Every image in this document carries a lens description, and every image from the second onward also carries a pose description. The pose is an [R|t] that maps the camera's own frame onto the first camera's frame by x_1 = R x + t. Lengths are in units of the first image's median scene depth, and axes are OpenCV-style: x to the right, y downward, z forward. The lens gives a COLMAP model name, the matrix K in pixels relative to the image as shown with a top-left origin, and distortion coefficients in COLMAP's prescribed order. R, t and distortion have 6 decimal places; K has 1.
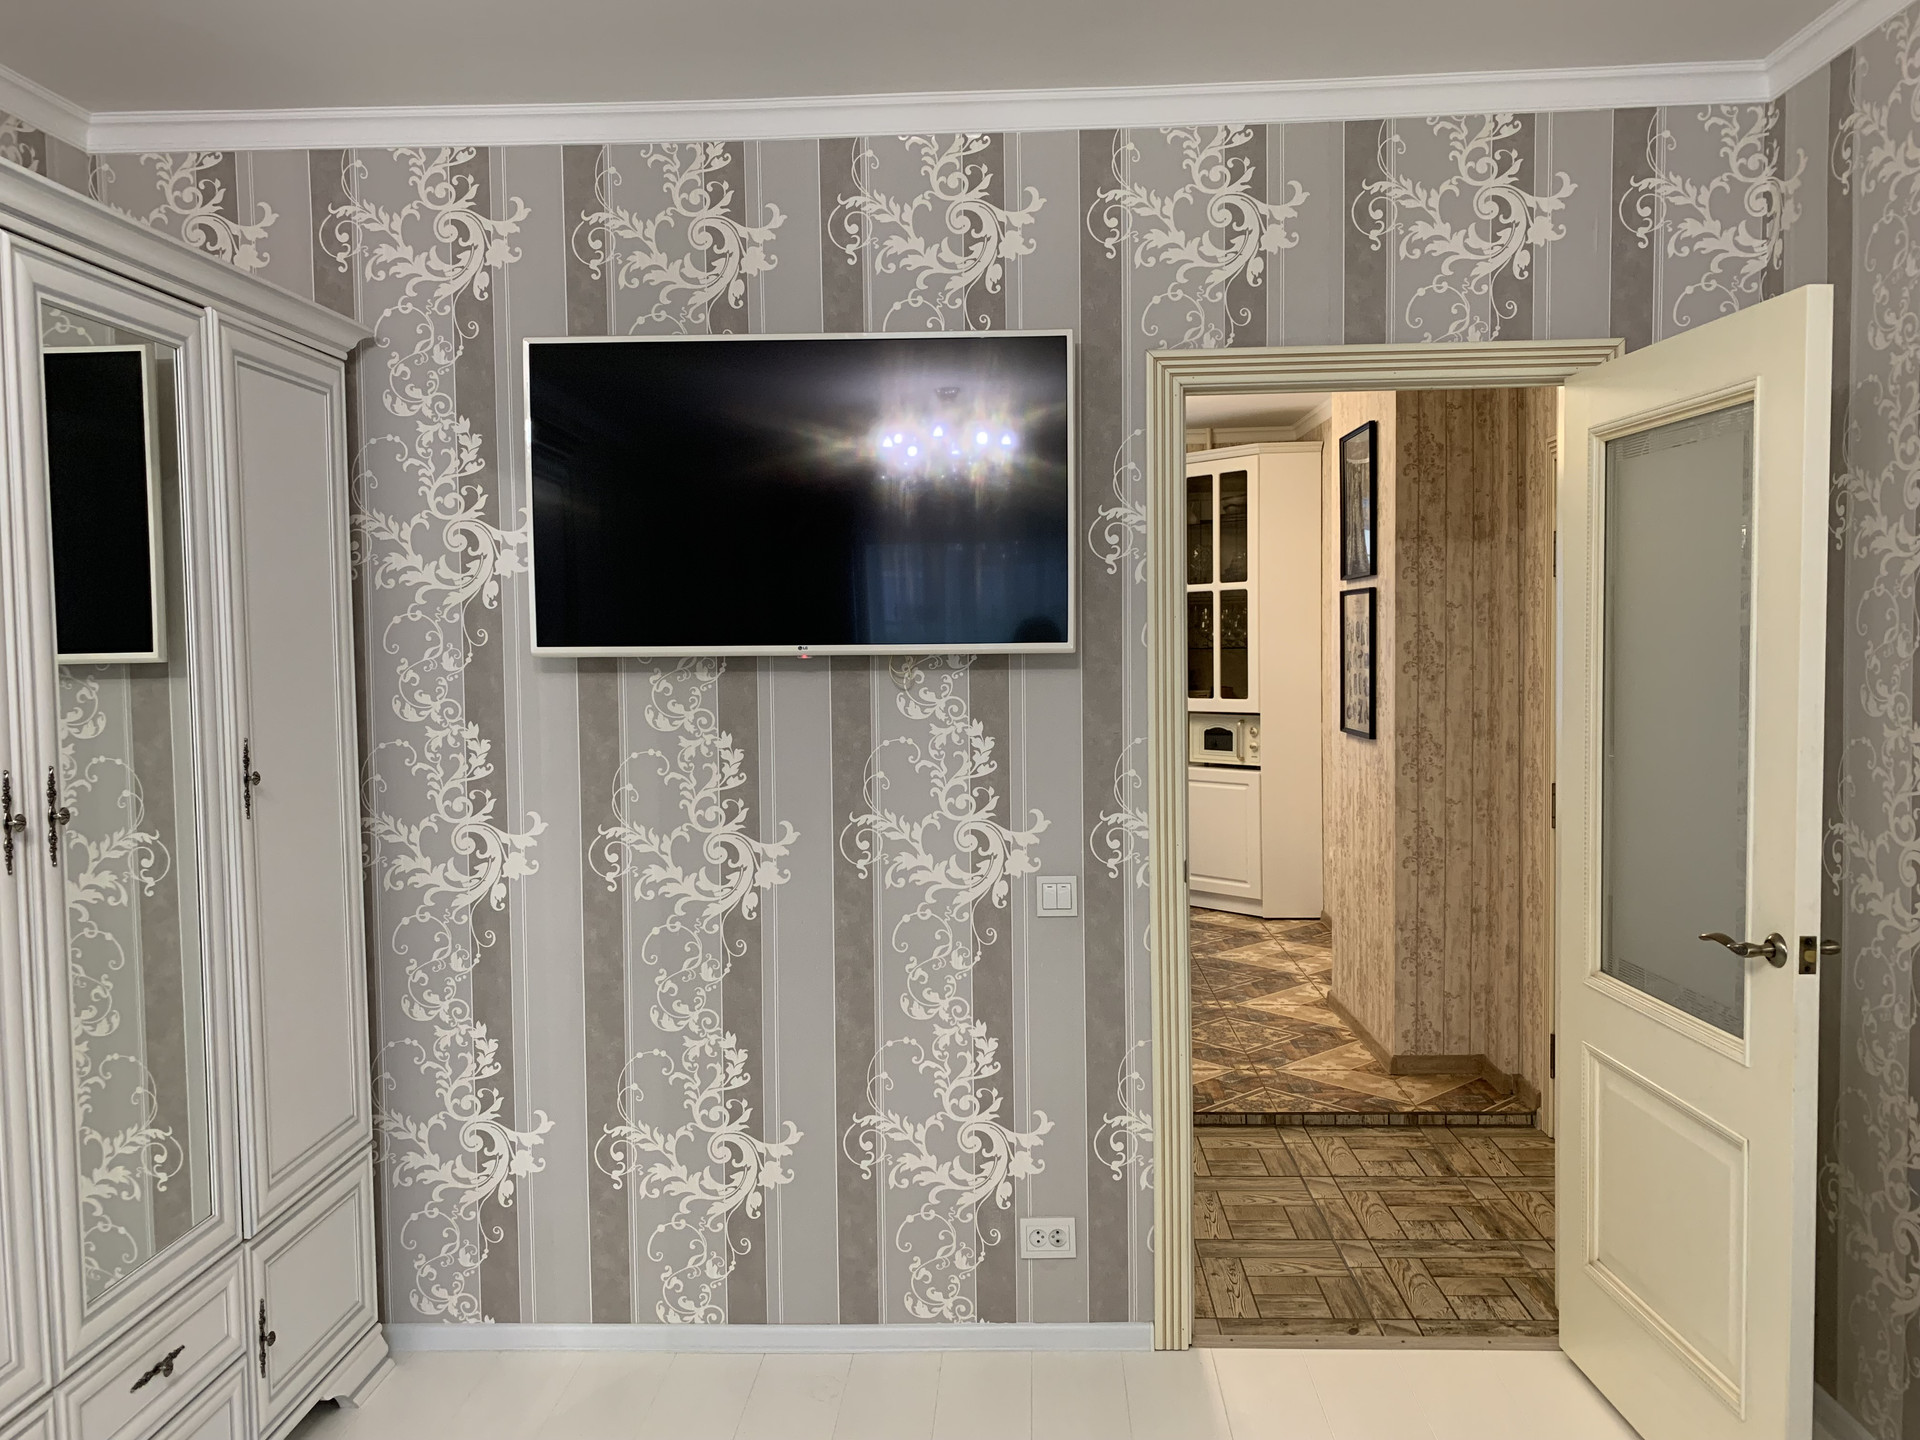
lens RADIAL K [[1481.9, 0, 960.0], [0, 1481.9, 720.0], [0, 0, 1]] dist [0.037709, -0.052091]
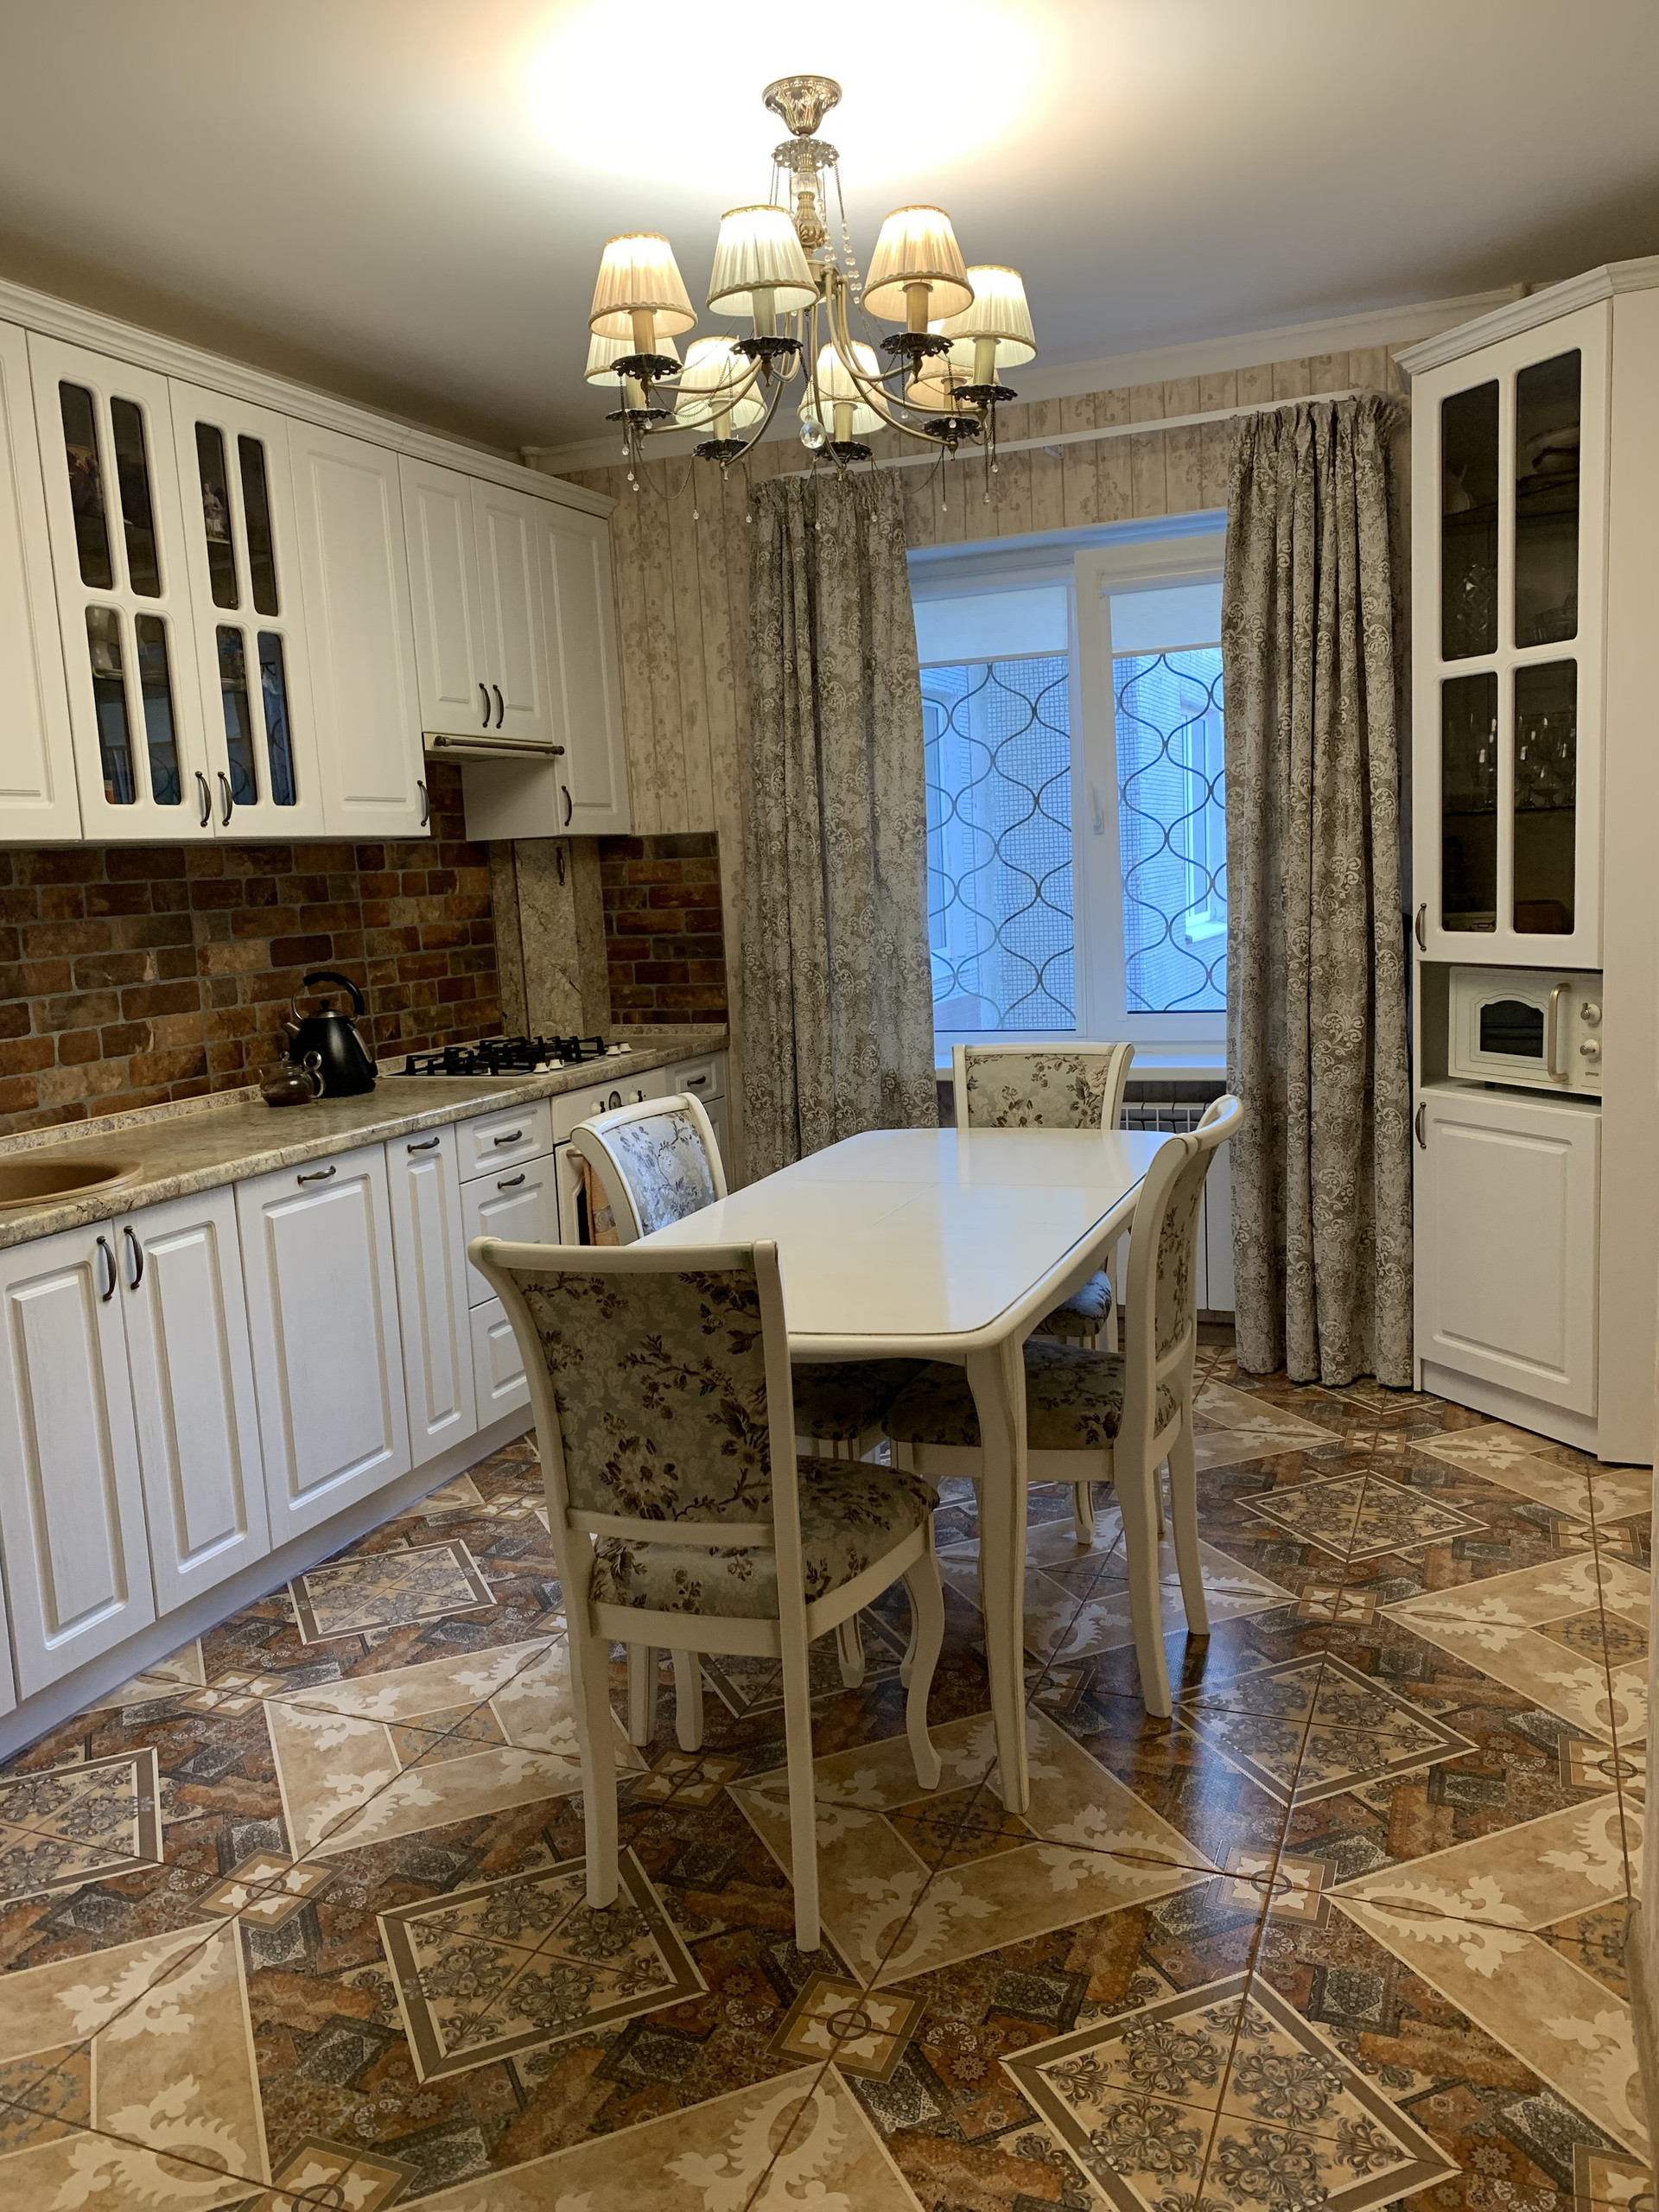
lens RADIAL K [[1691.9, 0, 824.7], [0, 1691.9, 1098.6], [0, 0, 1]] dist [0.098855, -0.165549]
pose [[0.938449, 0.015814, -0.345055, 0.271330], [0.018594, 0.995190, 0.096180, -0.030217], [0.344916, -0.096676, 0.933642, 0.801323]]
